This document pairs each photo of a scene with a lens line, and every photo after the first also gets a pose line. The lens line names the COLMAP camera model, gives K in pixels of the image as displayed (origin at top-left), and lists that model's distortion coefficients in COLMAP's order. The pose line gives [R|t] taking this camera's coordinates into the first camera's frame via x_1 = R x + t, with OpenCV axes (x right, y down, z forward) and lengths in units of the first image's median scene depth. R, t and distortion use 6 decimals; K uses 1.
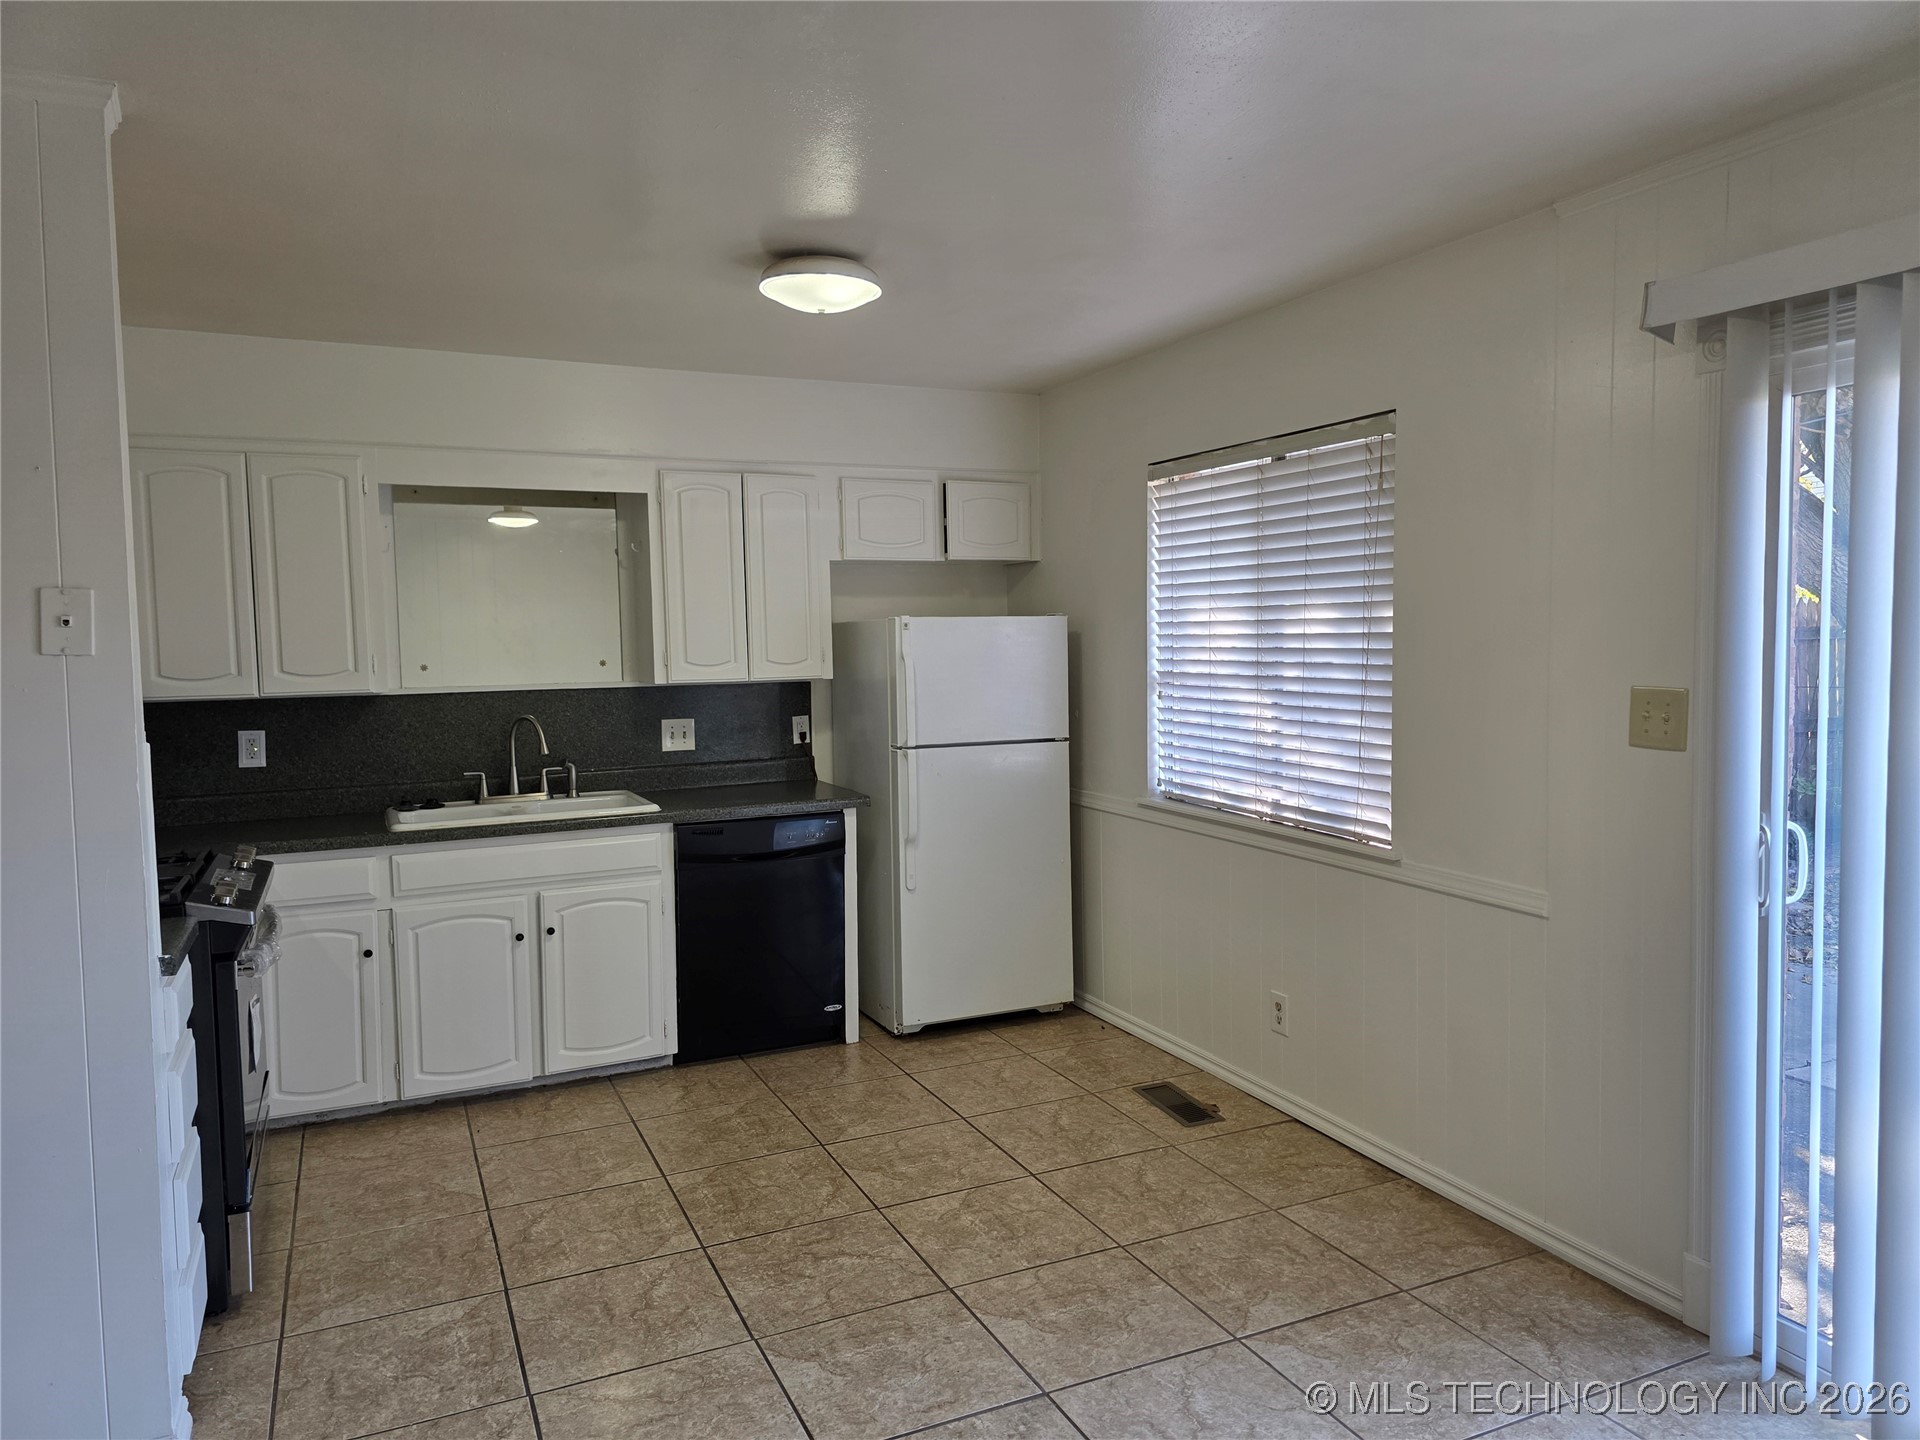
lens RADIAL K [[1289.0, 0, 960.0], [0, 1289.0, 720.0], [0, 0, 1]] dist [0.085242, -0.068118]
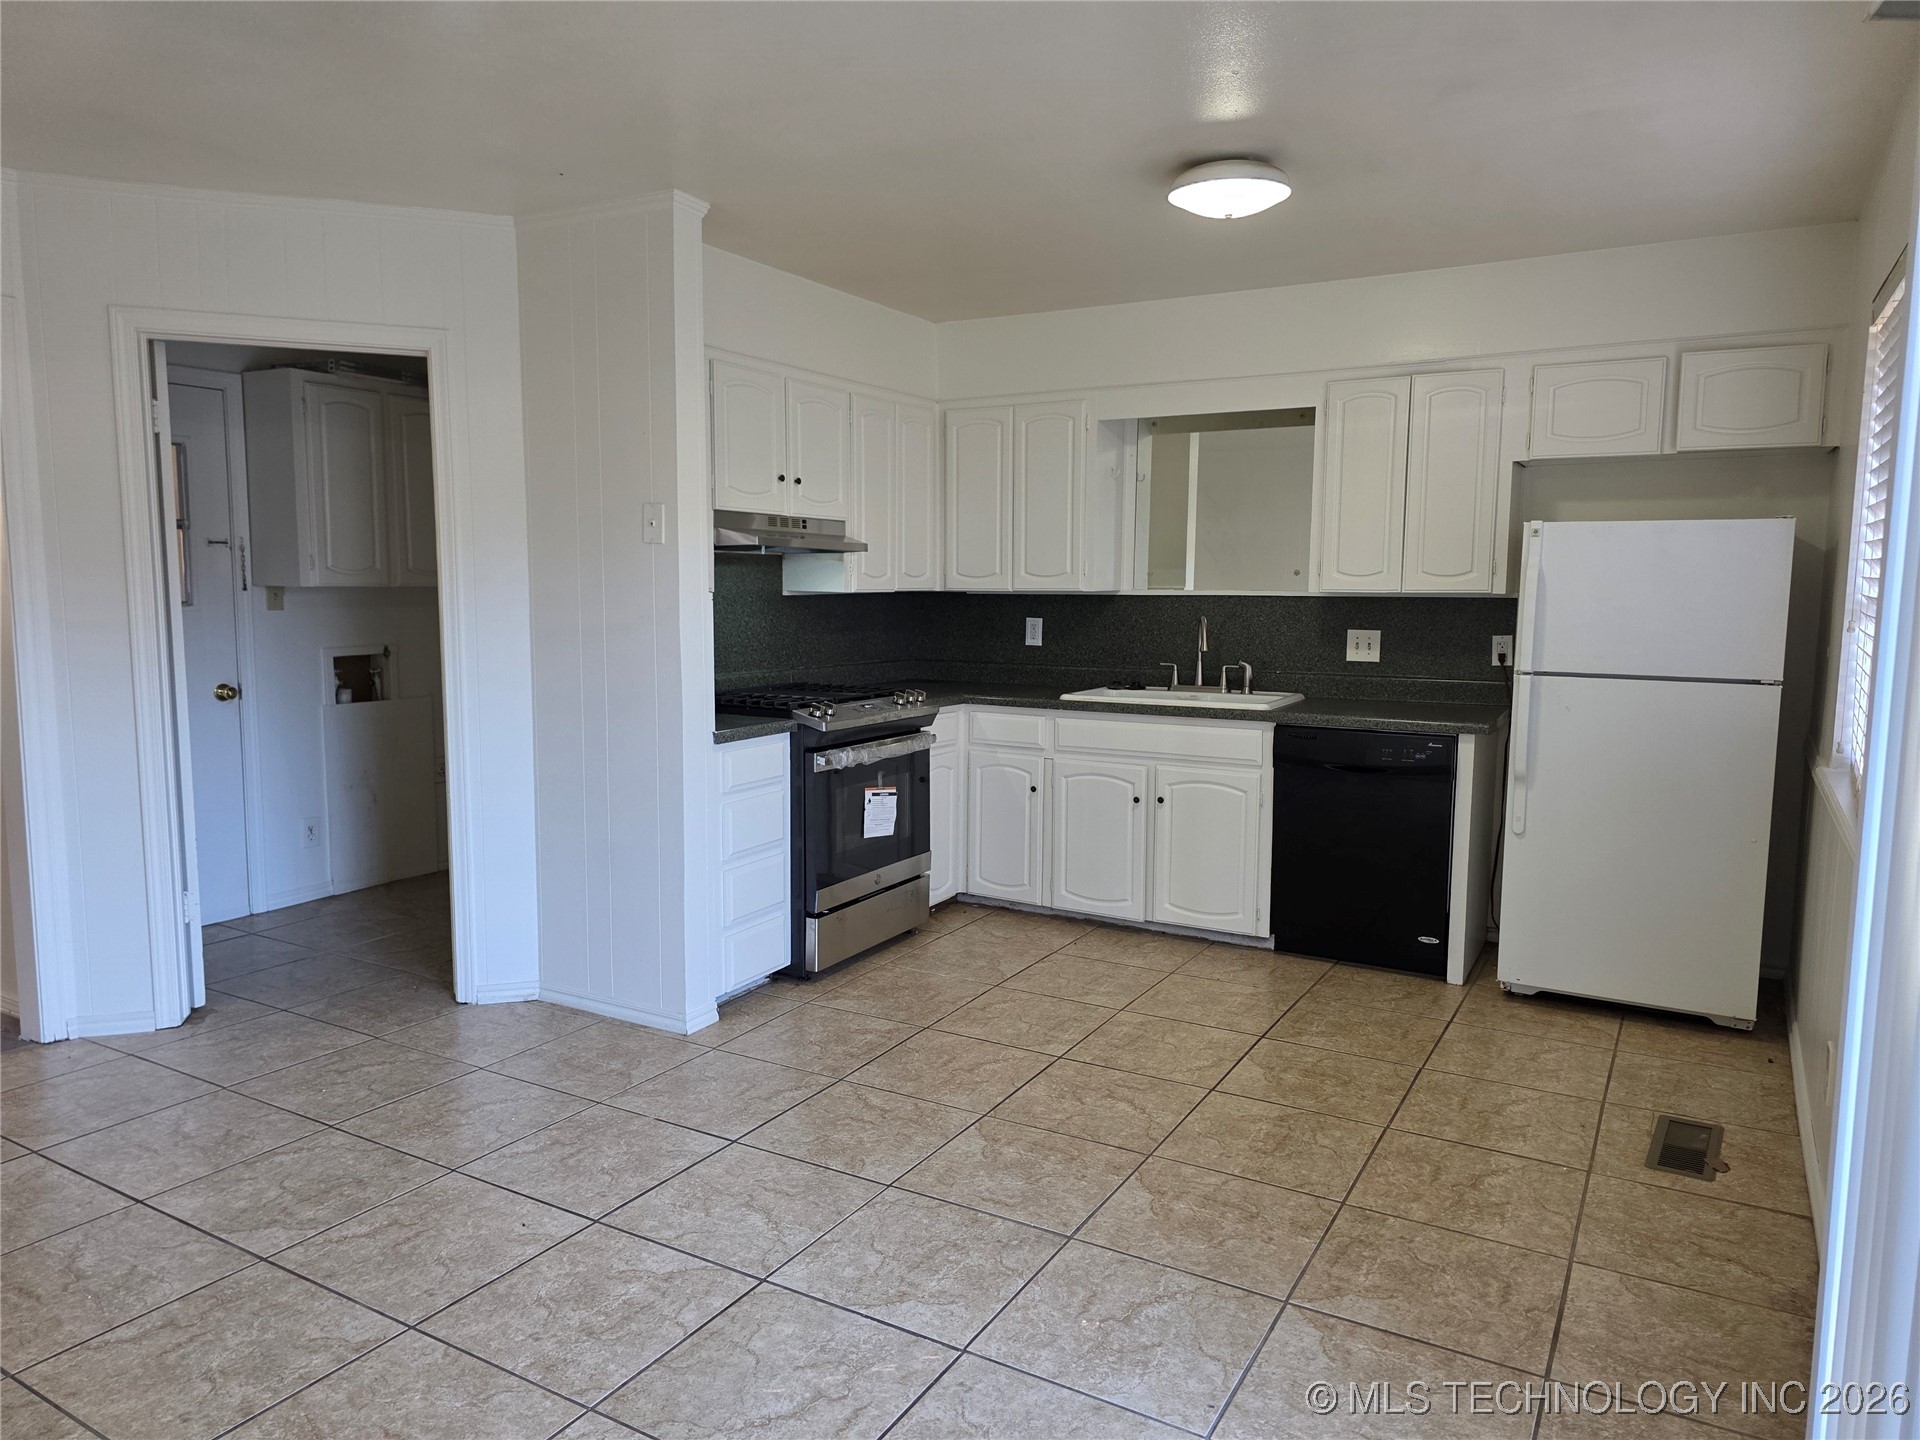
lens RADIAL K [[1283.7, 0, 967.1], [0, 1283.7, 714.9], [0, 0, 1]] dist [0.079265, -0.067595]
pose [[0.581118, 0.106247, -0.806854, 0.467490], [-0.068605, 0.994308, 0.081520, 0.004604], [0.810922, 0.007981, 0.585100, 0.174262]]
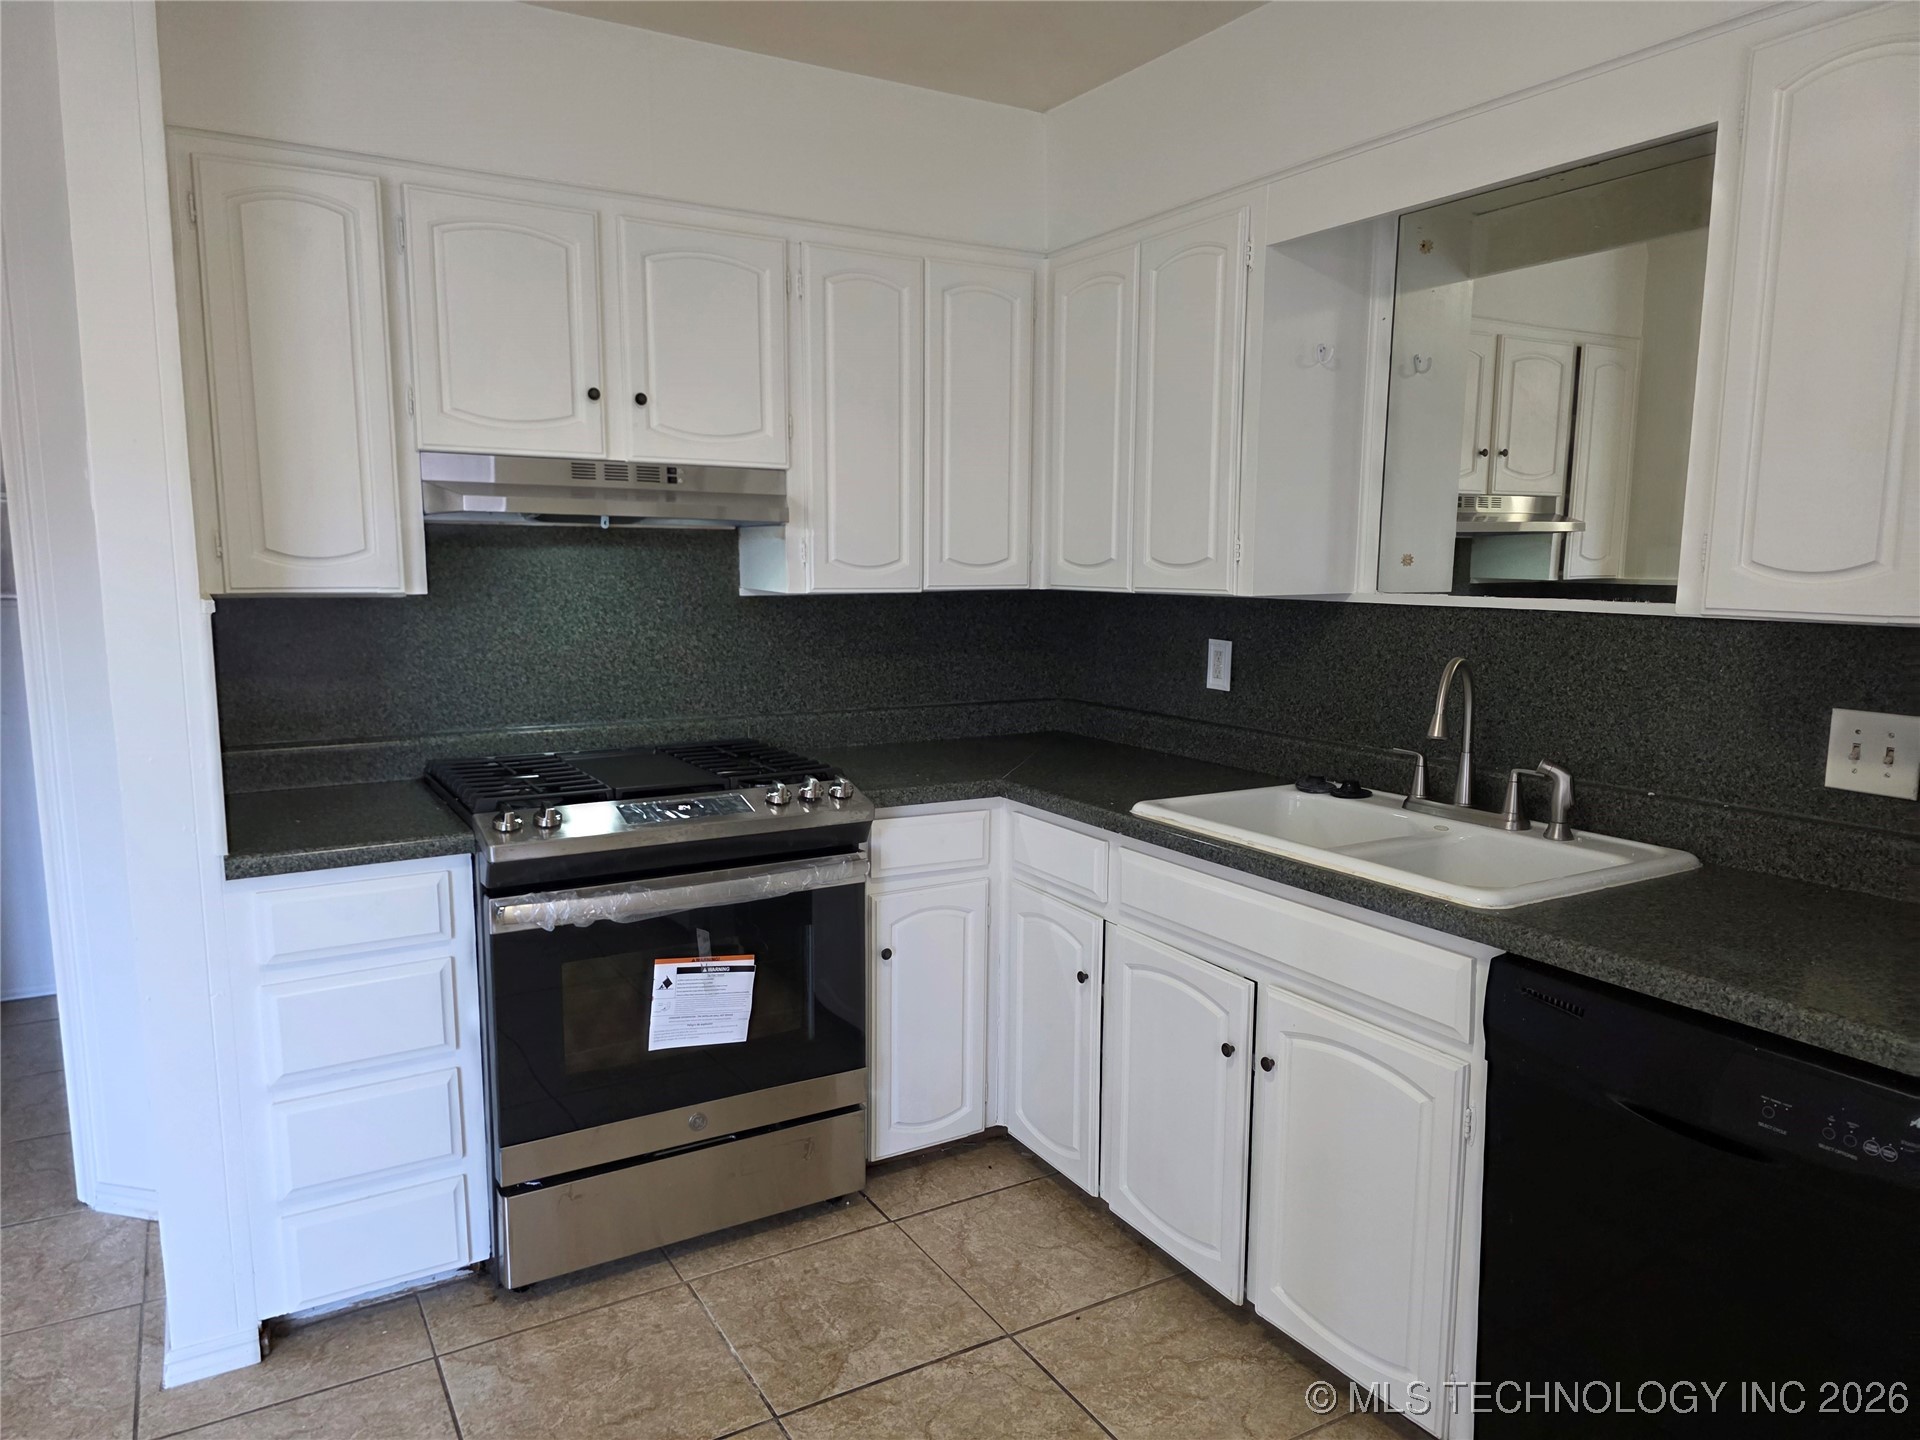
lens RADIAL K [[1275.4, 0, 952.0], [0, 1275.4, 739.5], [0, 0, 1]] dist [0.010486, -0.000370]
pose [[0.095506, 0.161529, -0.982236, 0.147893], [-0.071880, 0.985289, 0.155042, -0.035720], [0.992830, 0.055796, 0.105712, 0.754874]]
